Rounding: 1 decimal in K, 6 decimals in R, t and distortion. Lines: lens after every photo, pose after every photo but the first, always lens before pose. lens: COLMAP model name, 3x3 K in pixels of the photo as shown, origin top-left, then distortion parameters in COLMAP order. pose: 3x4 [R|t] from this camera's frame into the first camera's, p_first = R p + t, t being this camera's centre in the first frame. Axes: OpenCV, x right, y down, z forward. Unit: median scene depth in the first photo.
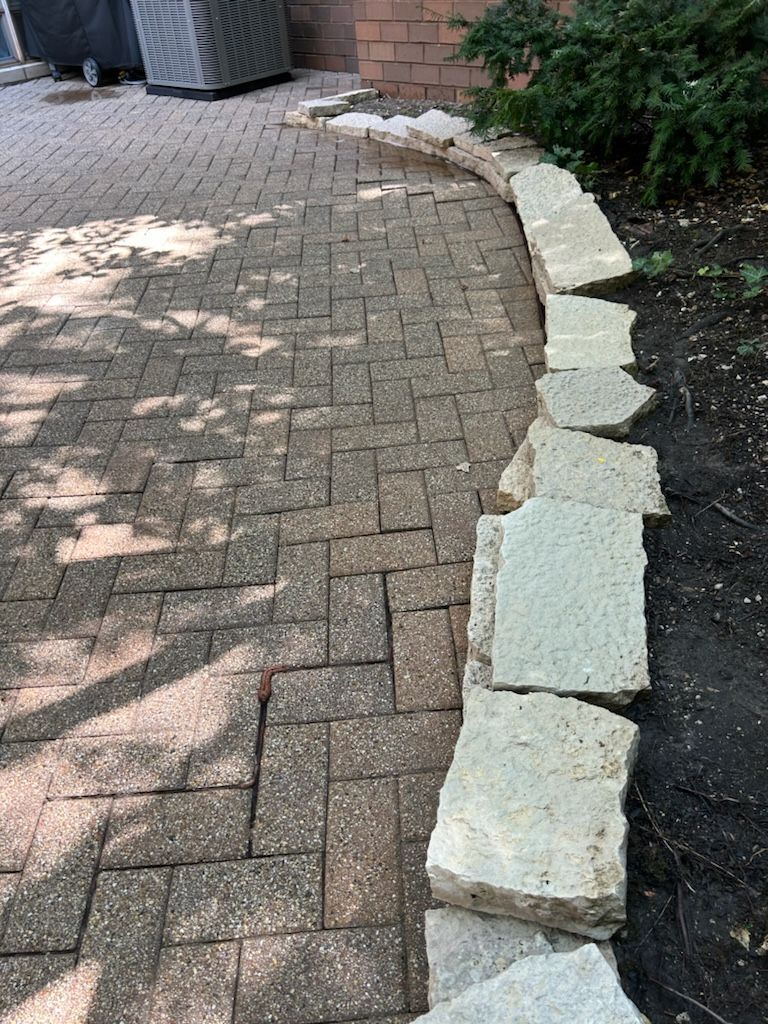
lens RADIAL K [[750.7, 0, 384.0], [0, 750.7, 512.0], [0, 0, 1]] dist [0.032289, -0.058372]
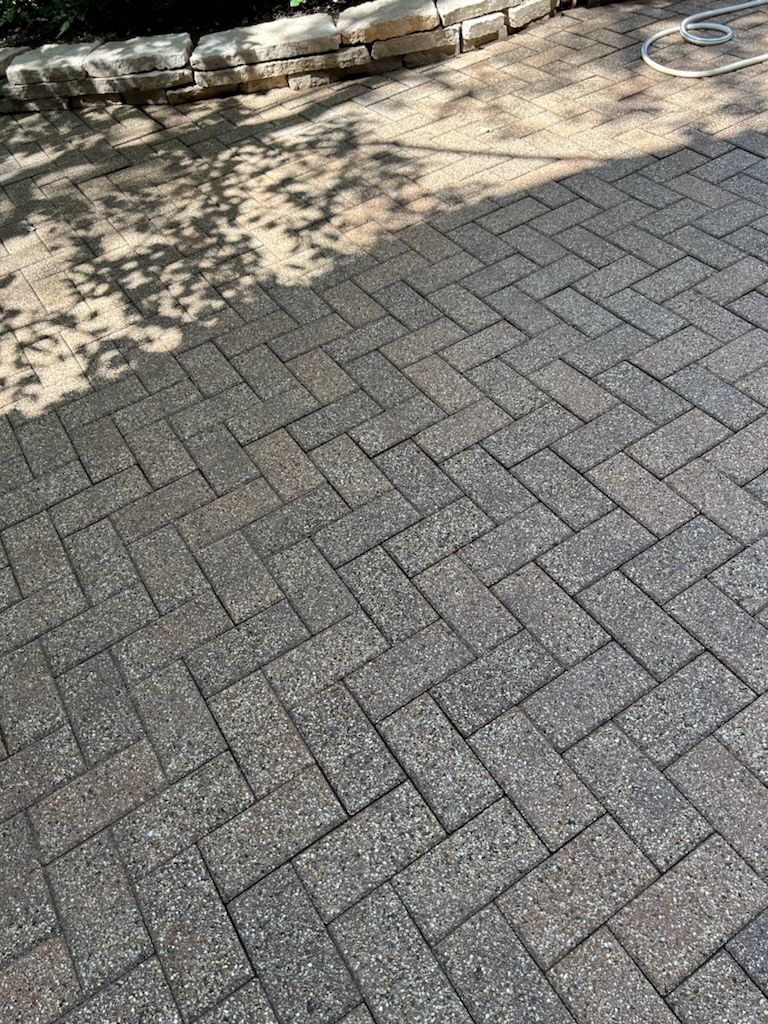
lens RADIAL K [[750.7, 0, 384.0], [0, 750.7, 512.0], [0, 0, 1]] dist [0.032289, -0.058372]
pose [[-0.856117, 0.473599, -0.206803, -0.459465], [-0.189717, 0.084203, 0.978221, -1.116394], [0.480698, 0.876706, 0.017762, 1.328547]]
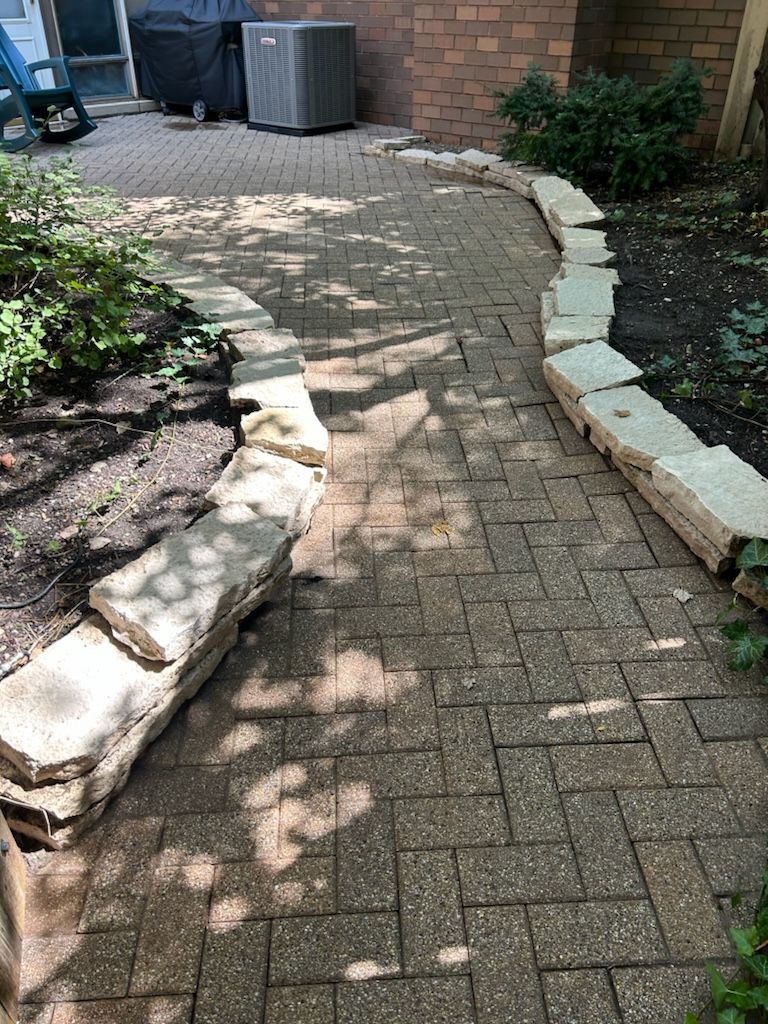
lens RADIAL K [[750.7, 0, 384.0], [0, 750.7, 512.0], [0, 0, 1]] dist [0.032289, -0.058372]
pose [[0.996639, 0.048097, 0.066315, -0.233233], [-0.042743, 0.995885, -0.079916, 0.431851], [-0.069885, 0.076813, 0.994593, -0.592957]]
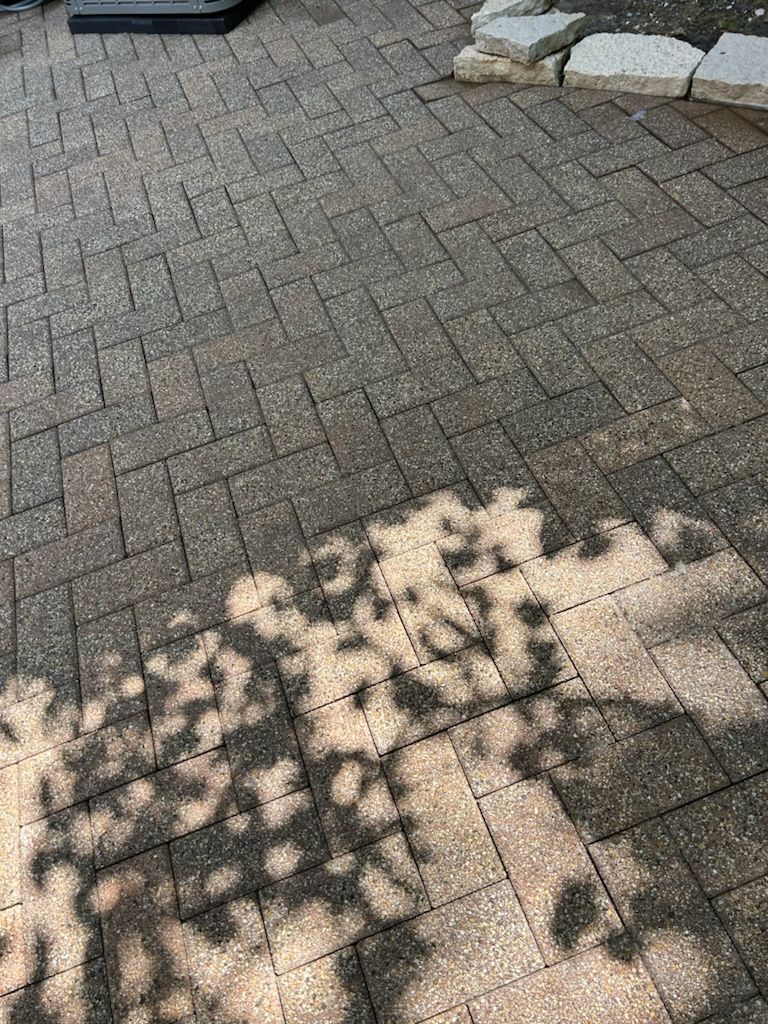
lens RADIAL K [[750.7, 0, 384.0], [0, 750.7, 512.0], [0, 0, 1]] dist [0.032289, -0.058372]
pose [[0.955911, -0.278349, 0.093576, -0.458538], [0.250369, 0.939038, 0.235634, -0.556708], [-0.153460, -0.201817, 0.967326, 0.680119]]
